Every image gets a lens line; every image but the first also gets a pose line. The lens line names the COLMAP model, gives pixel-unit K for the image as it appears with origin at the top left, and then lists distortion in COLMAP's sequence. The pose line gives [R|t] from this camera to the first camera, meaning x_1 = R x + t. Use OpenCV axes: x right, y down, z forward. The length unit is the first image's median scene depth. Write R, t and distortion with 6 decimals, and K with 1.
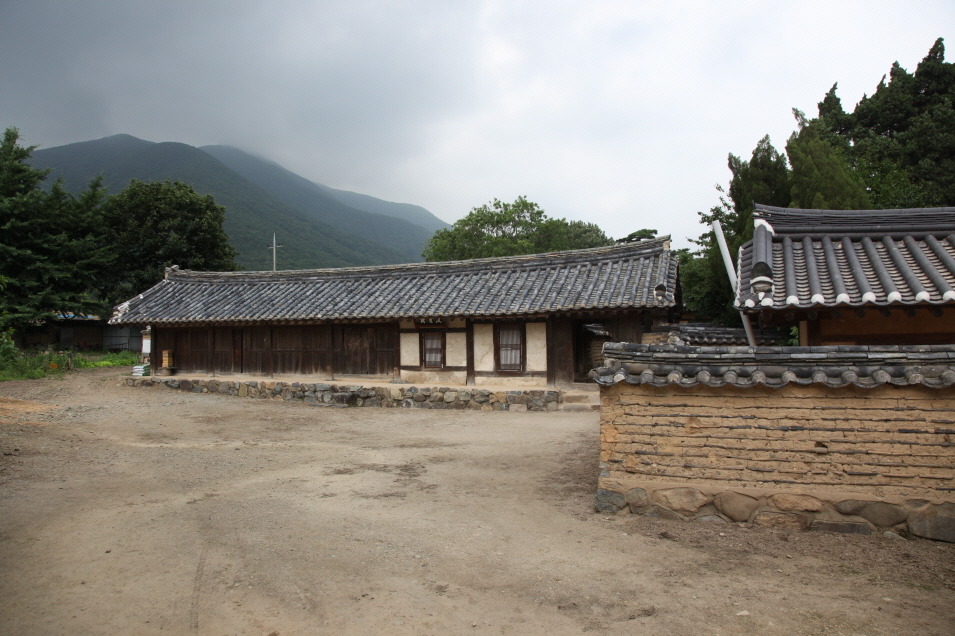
lens RADIAL K [[660.1, 0, 477.5], [0, 660.1, 318.0], [0, 0, 1]] dist [-0.083626, 0.002743]
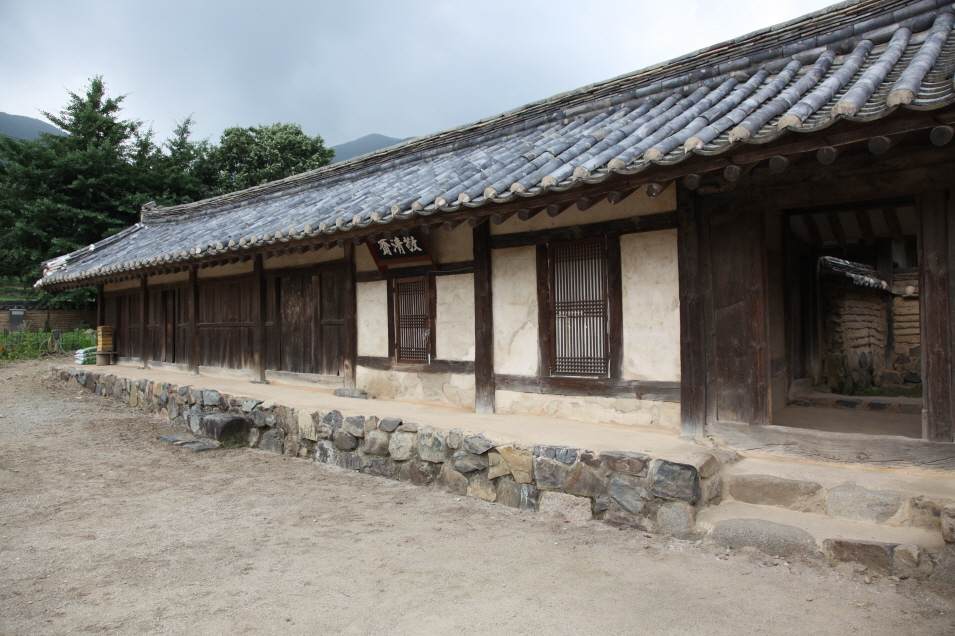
lens RADIAL K [[660.1, 0, 477.5], [0, 660.1, 318.0], [0, 0, 1]] dist [-0.083626, 0.002743]
pose [[0.936881, -0.004823, -0.349616, 0.119262], [0.013848, 0.999632, 0.023321, 0.039976], [0.349375, -0.026690, 0.936603, 0.655153]]
